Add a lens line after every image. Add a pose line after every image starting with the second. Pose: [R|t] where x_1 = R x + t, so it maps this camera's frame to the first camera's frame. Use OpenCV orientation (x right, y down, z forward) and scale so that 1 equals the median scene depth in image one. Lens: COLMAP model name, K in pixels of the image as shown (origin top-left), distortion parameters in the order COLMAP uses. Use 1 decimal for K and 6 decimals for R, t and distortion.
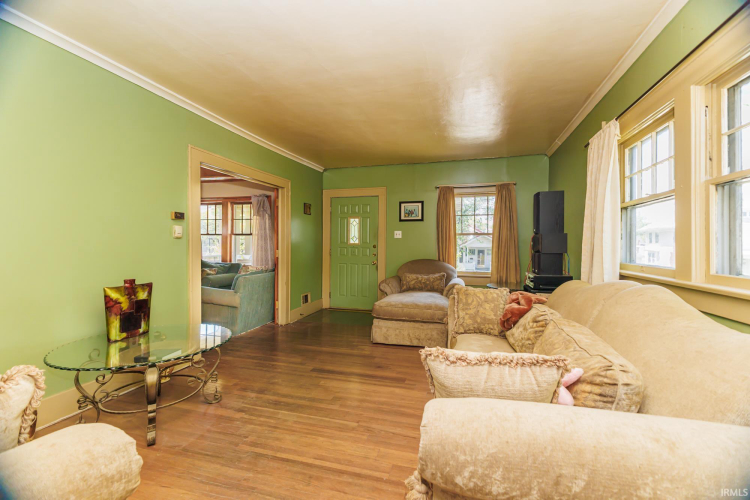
lens RADIAL K [[333.9, 0, 375.1], [0, 333.9, 246.3], [0, 0, 1]] dist [0.000707, 0.000020]
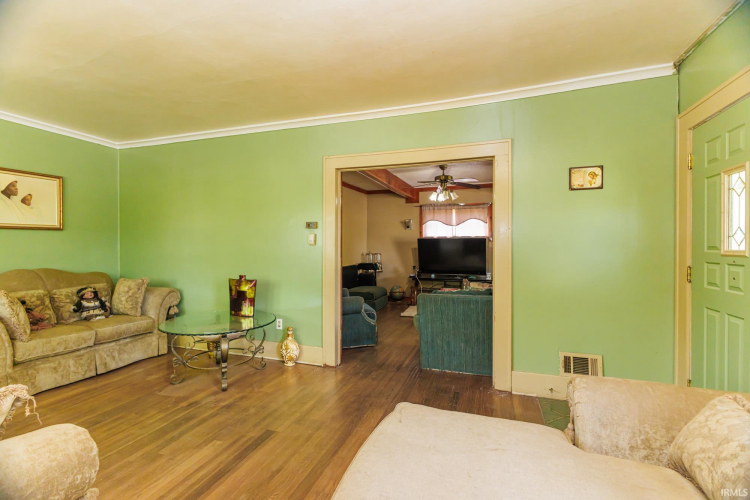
lens RADIAL K [[333.9, 0, 375.1], [0, 333.9, 246.3], [0, 0, 1]] dist [0.000707, 0.000020]
pose [[-0.050015, -0.003670, -0.998742, 0.271154], [-0.006340, 0.999974, -0.003357, -0.009852], [0.998728, 0.006164, -0.050037, 0.673146]]
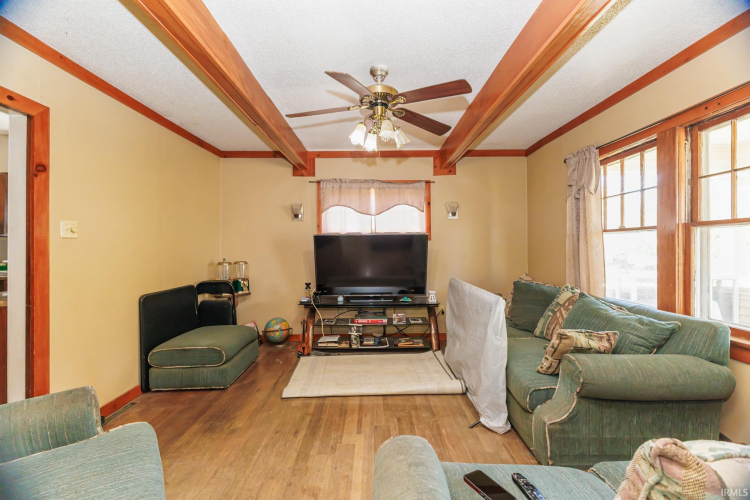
lens RADIAL K [[313.6, 0, 375.0], [0, 313.6, 250.0], [0, 0, 1]] dist [0.000024, -0.000014]
pose [[0.289937, 0.000858, -0.957045, -0.255401], [-0.002378, 0.999997, 0.000176, -0.012392], [0.957043, 0.002225, 0.289939, 0.697415]]
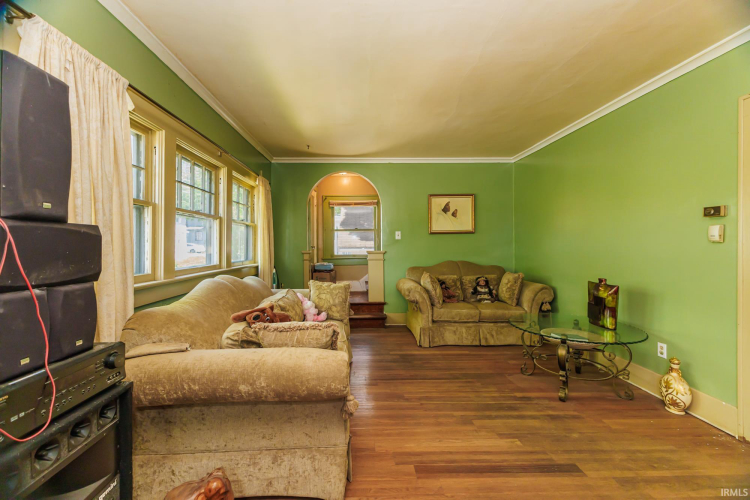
lens RADIAL K [[322.9, 0, 360.9], [0, 322.9, 245.0], [0, 0, 1]] dist [0.000349, -0.000369]
pose [[-0.958372, 0.001005, -0.285522, 0.180132], [-0.000224, 0.999991, 0.004271, -0.011694], [0.285524, 0.004157, -0.958363, 0.769009]]
